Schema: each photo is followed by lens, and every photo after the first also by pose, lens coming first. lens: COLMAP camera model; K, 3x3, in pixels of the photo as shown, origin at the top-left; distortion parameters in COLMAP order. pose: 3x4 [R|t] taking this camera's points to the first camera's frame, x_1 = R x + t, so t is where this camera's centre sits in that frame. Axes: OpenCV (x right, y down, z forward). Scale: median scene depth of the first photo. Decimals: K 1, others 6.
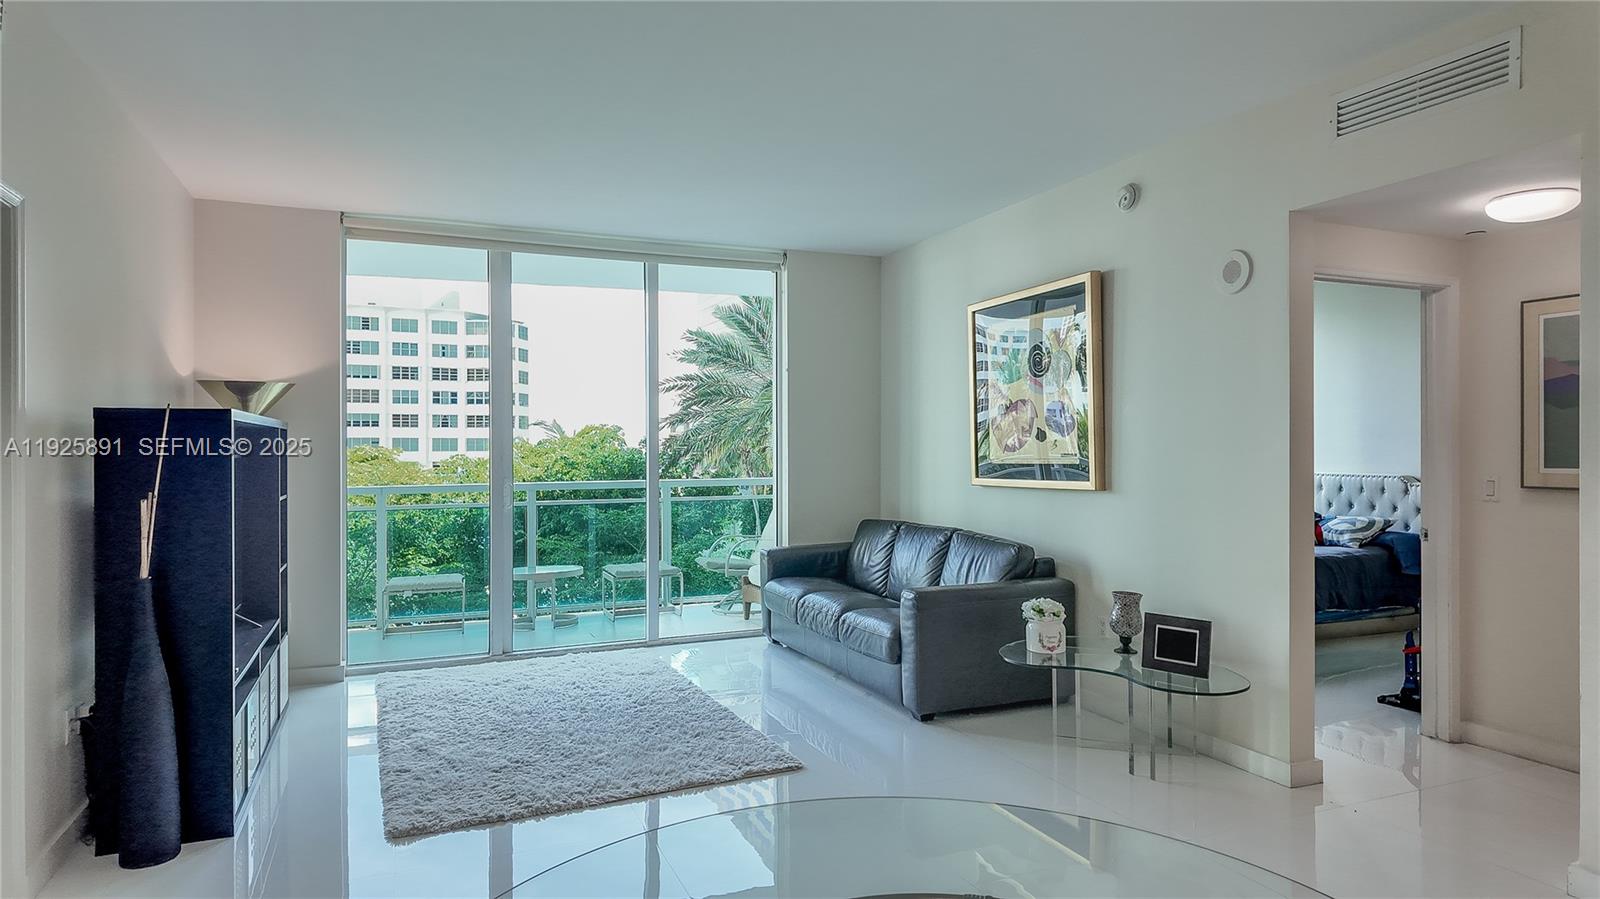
lens RADIAL K [[941.9, 0, 796.7], [0, 941.9, 440.7], [0, 0, 1]] dist [0.012059, -0.000736]
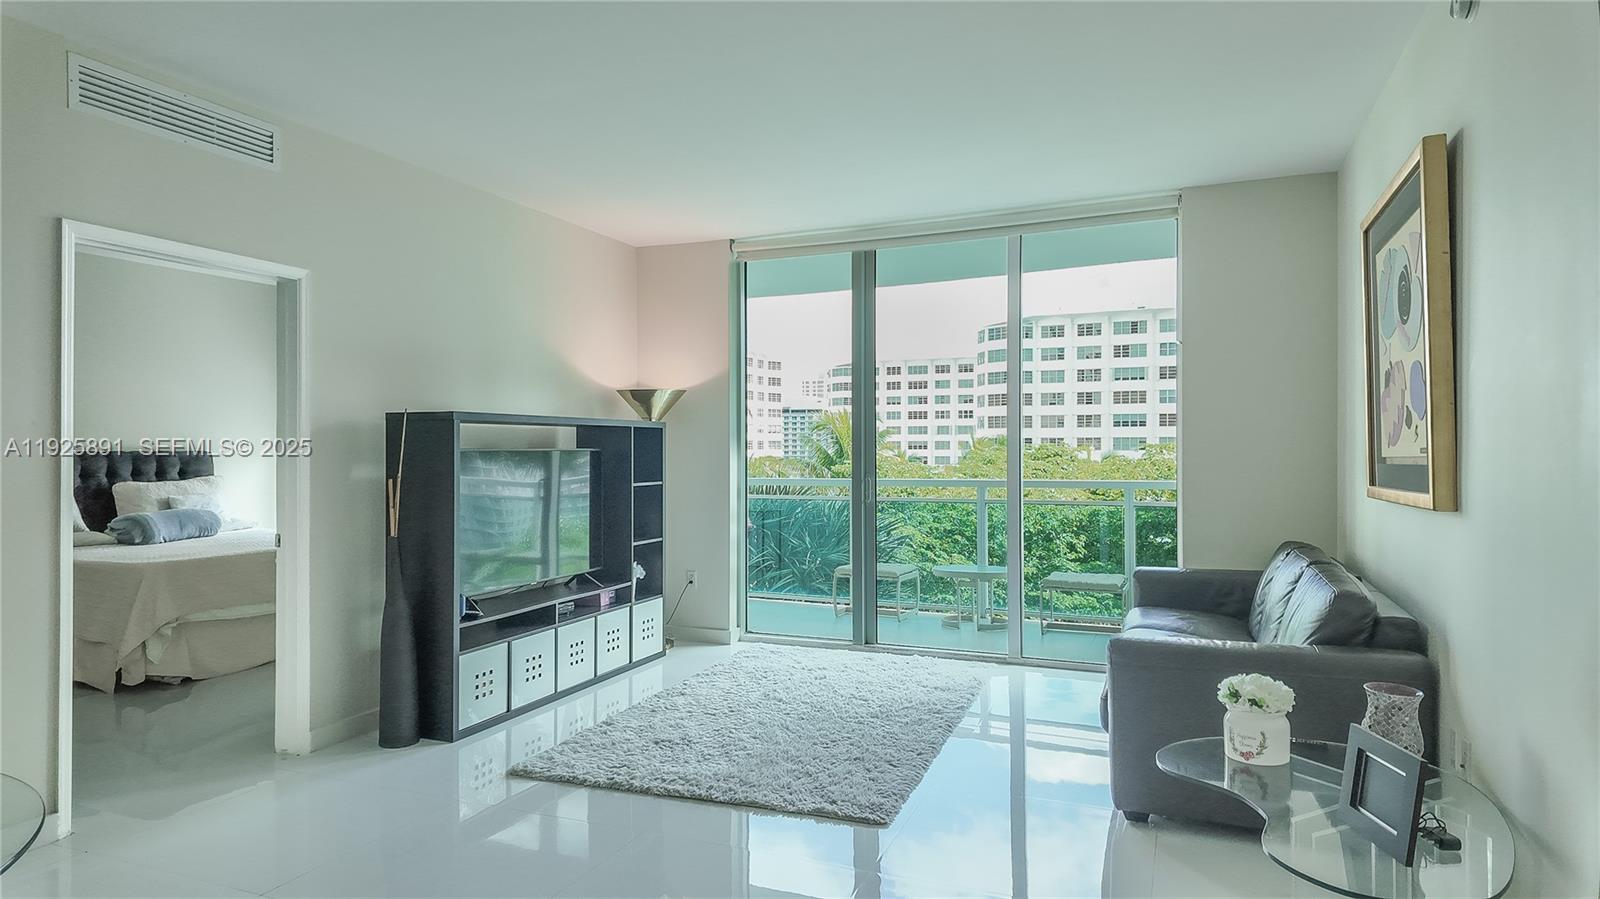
lens RADIAL K [[928.1, 0, 808.9], [0, 928.1, 444.7], [0, 0, 1]] dist [0.073632, -0.000585]
pose [[0.690338, -0.003056, -0.723480, 0.516665], [0.005900, 0.999982, 0.001405, 0.009774], [0.723463, -0.005238, 0.690344, 0.353413]]
